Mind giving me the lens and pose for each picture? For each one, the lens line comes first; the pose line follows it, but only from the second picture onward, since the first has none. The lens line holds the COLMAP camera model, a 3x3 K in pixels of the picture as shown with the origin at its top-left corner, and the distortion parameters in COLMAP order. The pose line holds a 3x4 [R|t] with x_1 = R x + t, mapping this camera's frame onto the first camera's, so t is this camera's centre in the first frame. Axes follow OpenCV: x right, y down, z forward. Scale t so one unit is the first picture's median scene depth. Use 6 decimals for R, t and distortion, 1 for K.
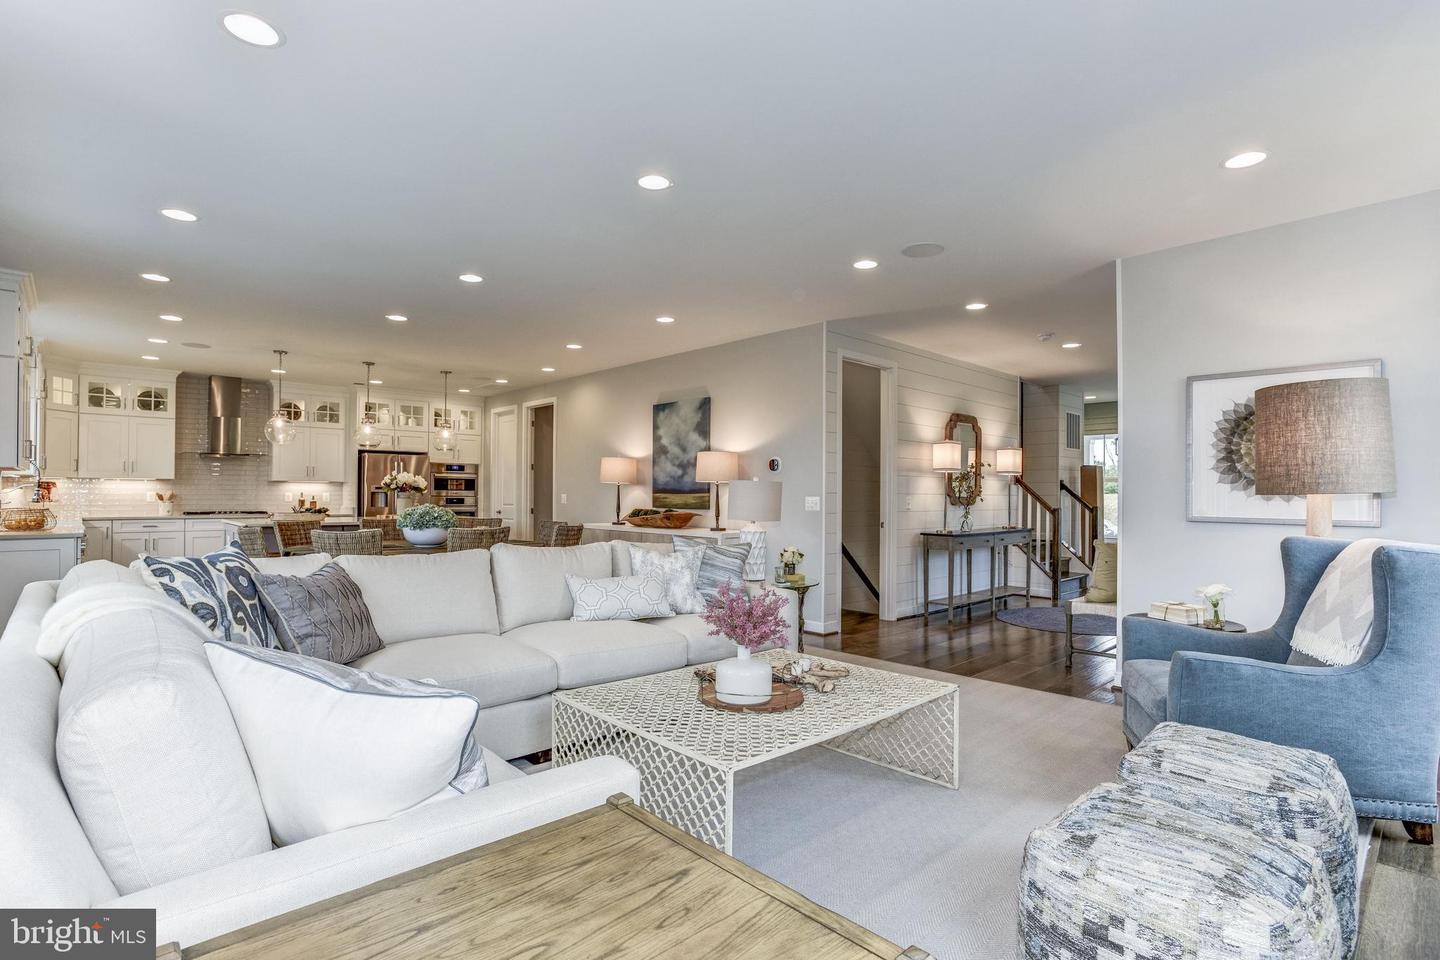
lens RADIAL K [[702.6, 0, 726.5], [0, 702.6, 493.8], [0, 0, 1]] dist [-0.051742, 0.022947]
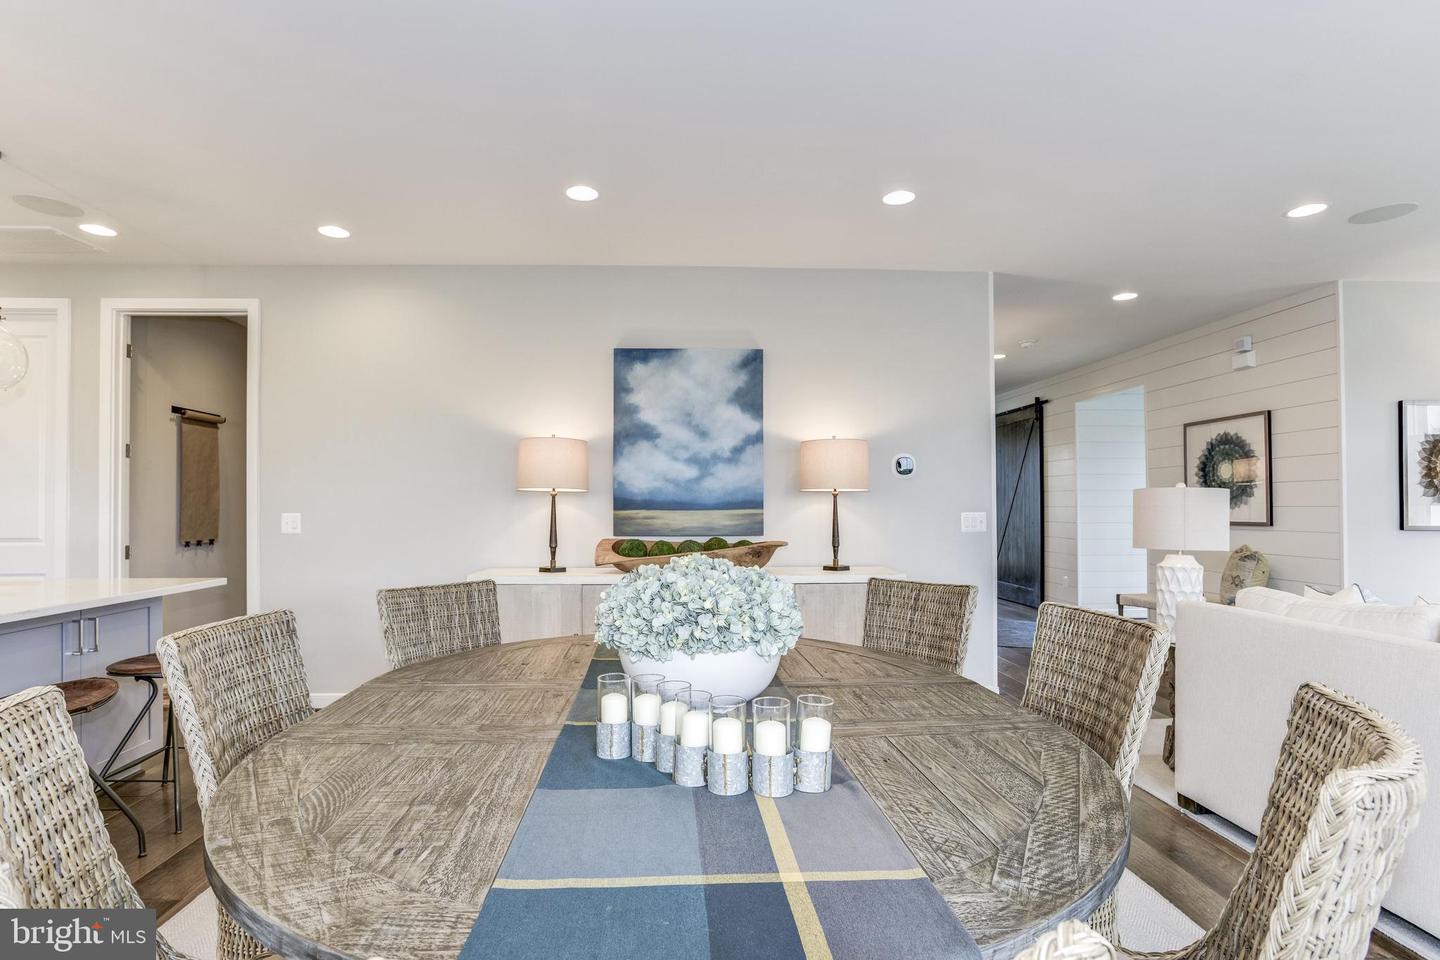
lens RADIAL K [[702.6, 0, 695.7], [0, 702.6, 498.2], [0, 0, 1]] dist [-0.051742, 0.022947]
pose [[0.654937, 0.002346, 0.755680, -0.436758], [0.005630, 0.999952, -0.007984, -0.004752], [-0.755663, 0.009483, 0.654893, 0.549081]]
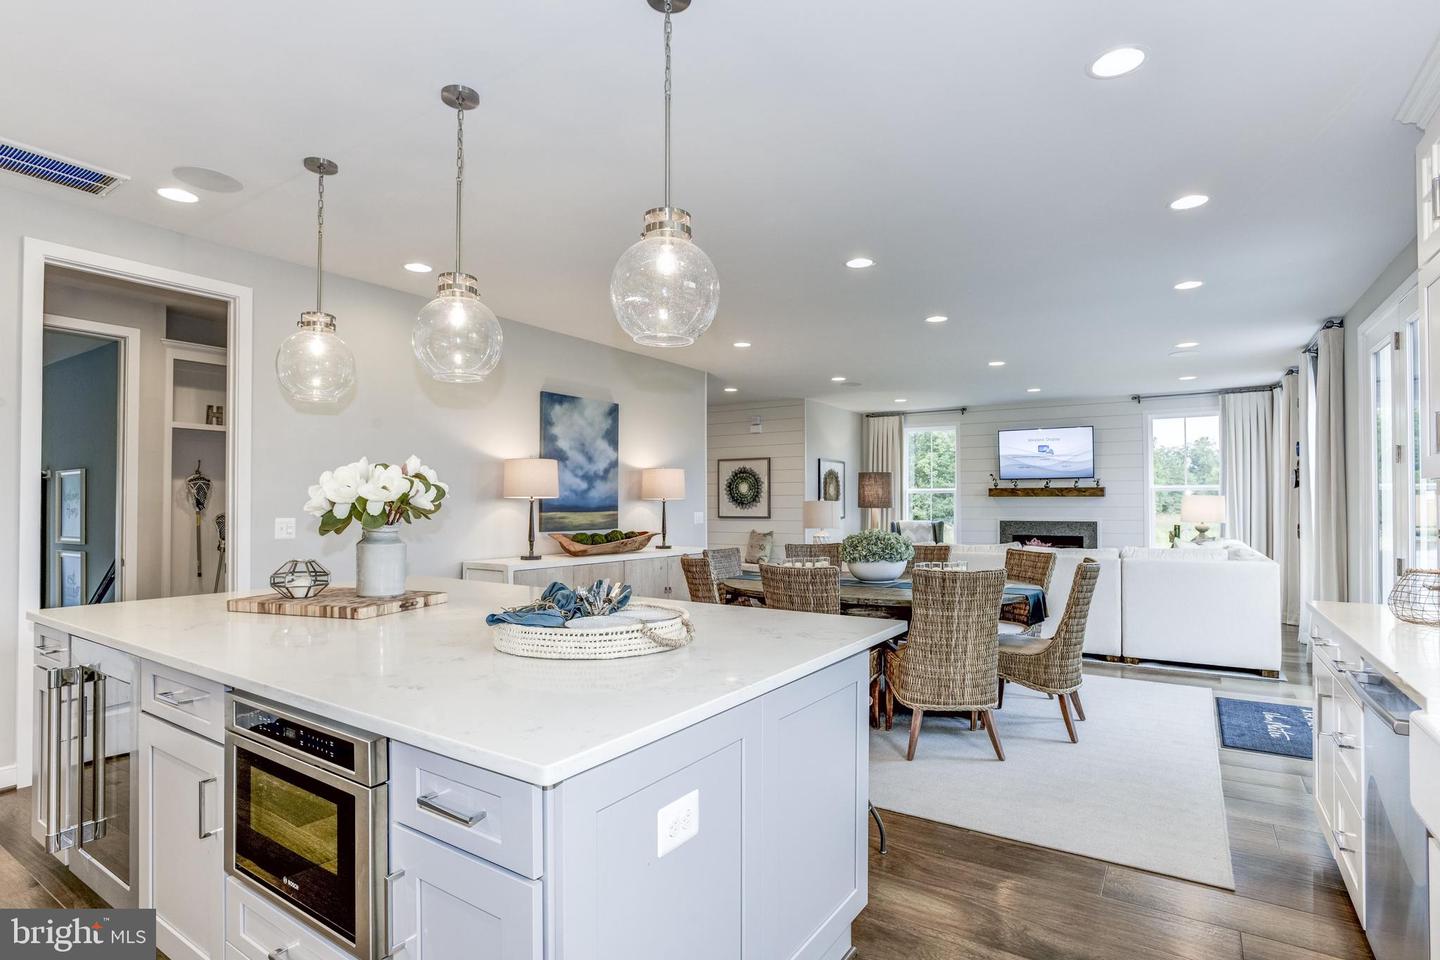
lens RADIAL K [[702.6, 0, 717.5], [0, 702.6, 493.3], [0, 0, 1]] dist [-0.051742, 0.022947]
pose [[-0.217766, 0.008309, 0.975966, -0.785522], [-0.002222, 0.999957, -0.009009, -0.013076], [-0.975999, -0.004130, -0.217738, 0.903558]]
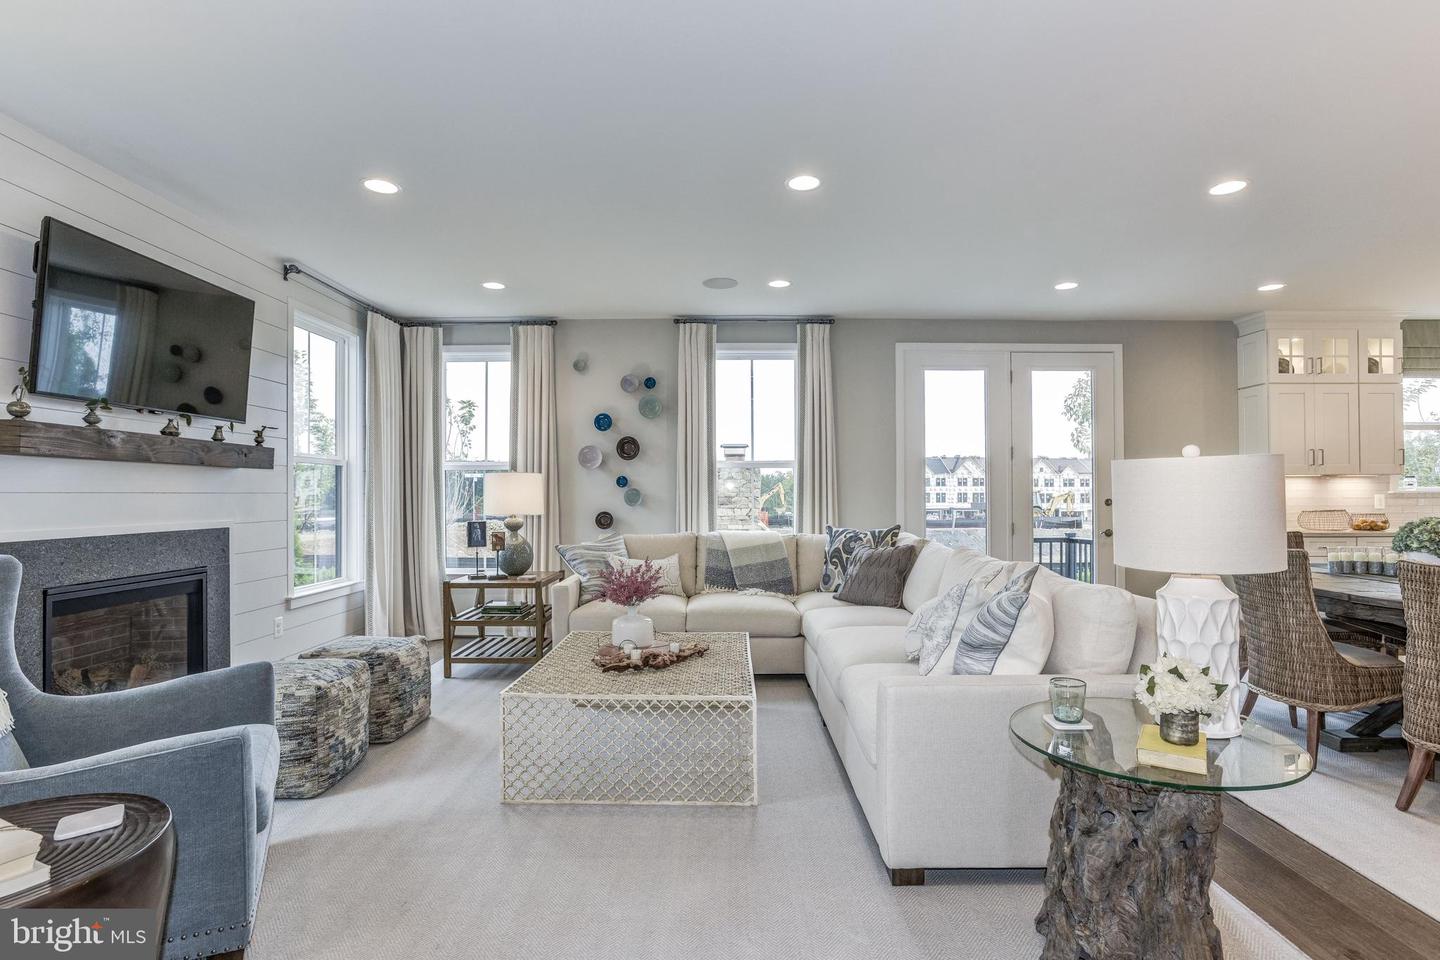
lens RADIAL K [[702.6, 0, 721.1], [0, 702.6, 490.8], [0, 0, 1]] dist [-0.051742, 0.022947]
pose [[-0.688032, -0.008220, -0.725633, 0.277234], [-0.000274, 0.999939, -0.011067, 0.001247], [0.725680, -0.007416, -0.687993, 0.630315]]
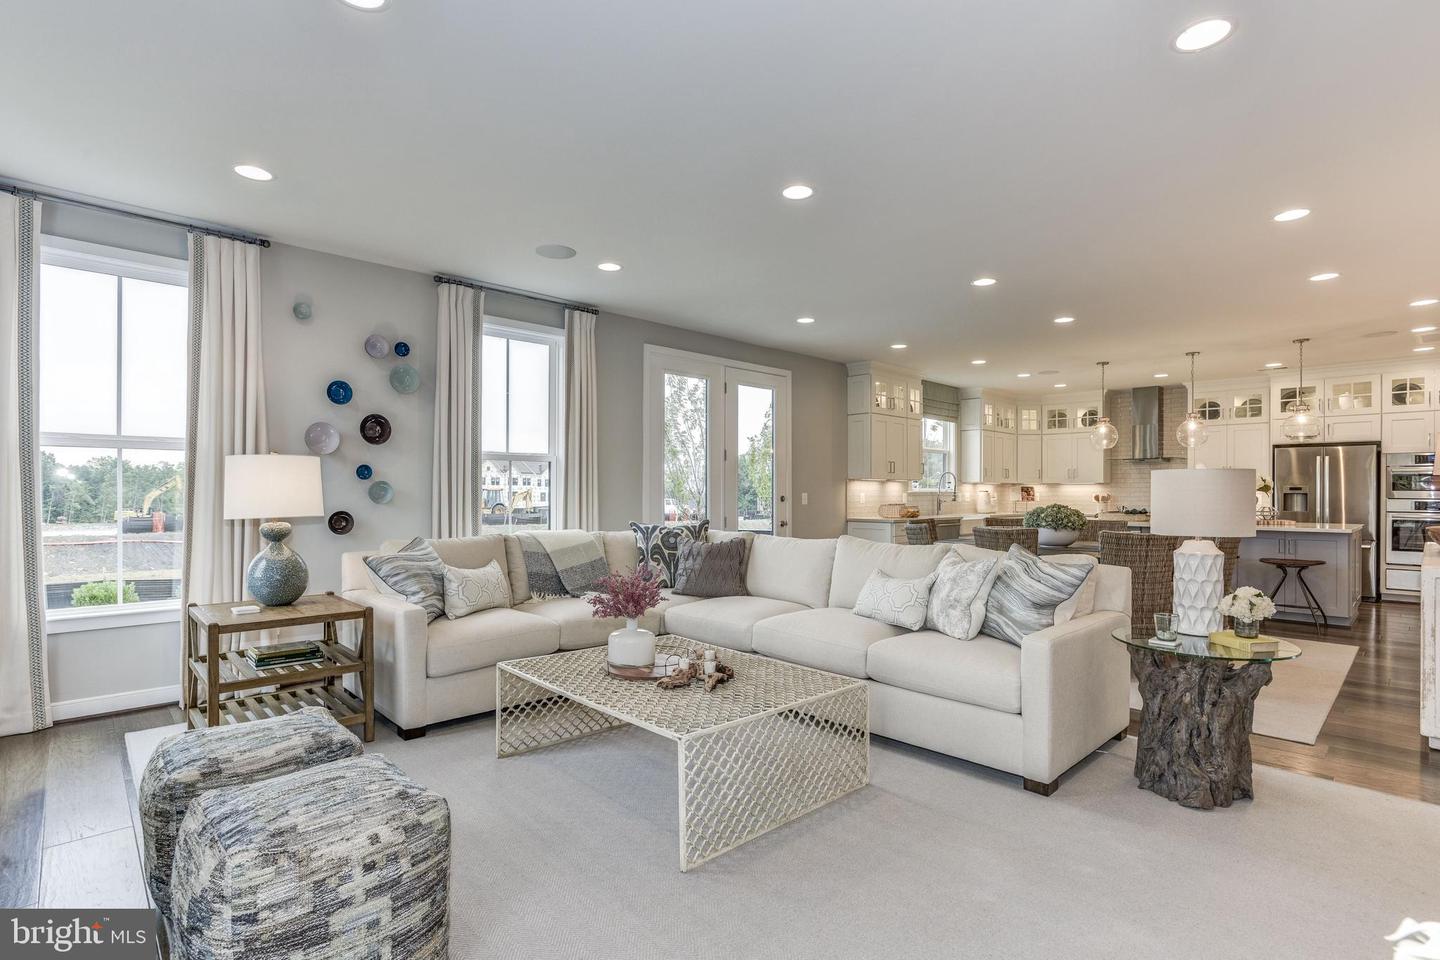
lens RADIAL K [[702.6, 0, 719.0], [0, 702.6, 492.1], [0, 0, 1]] dist [-0.051742, 0.022947]
pose [[0.009024, -0.006671, -0.999937, 0.372102], [-0.001415, 0.999977, -0.006684, 0.002791], [0.999958, 0.001475, 0.009015, 0.342833]]
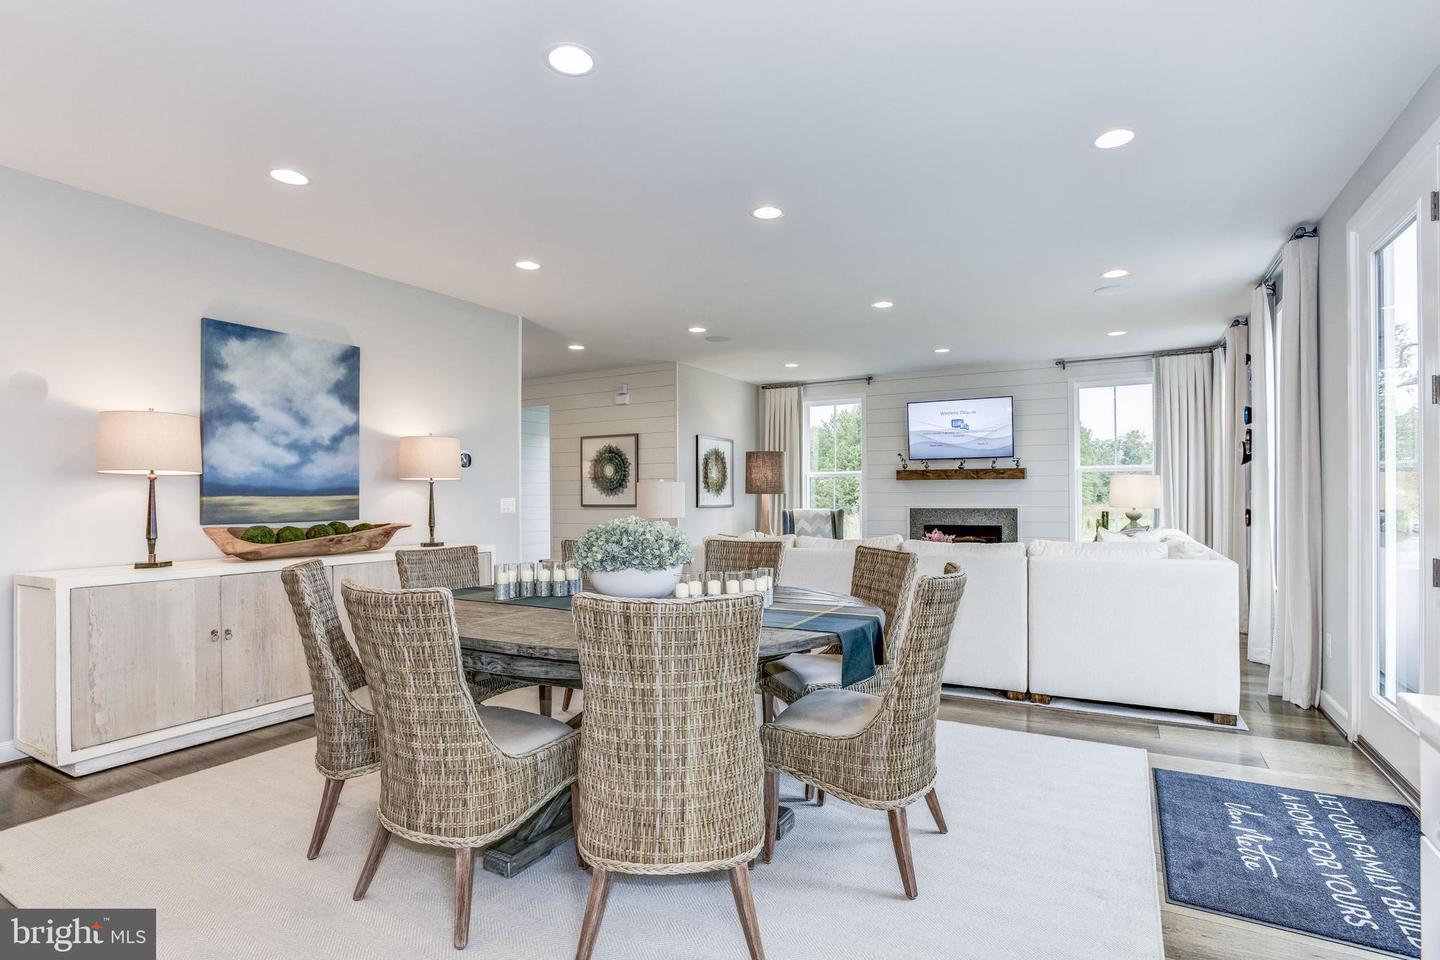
lens RADIAL K [[702.6, 0, 738.8], [0, 702.6, 492.8], [0, 0, 1]] dist [-0.051742, 0.022947]
pose [[-0.310810, -0.001793, 0.950470, -0.626304], [0.001603, 0.999996, 0.002410, -0.003419], [-0.950471, 0.002273, -0.310806, 0.730295]]
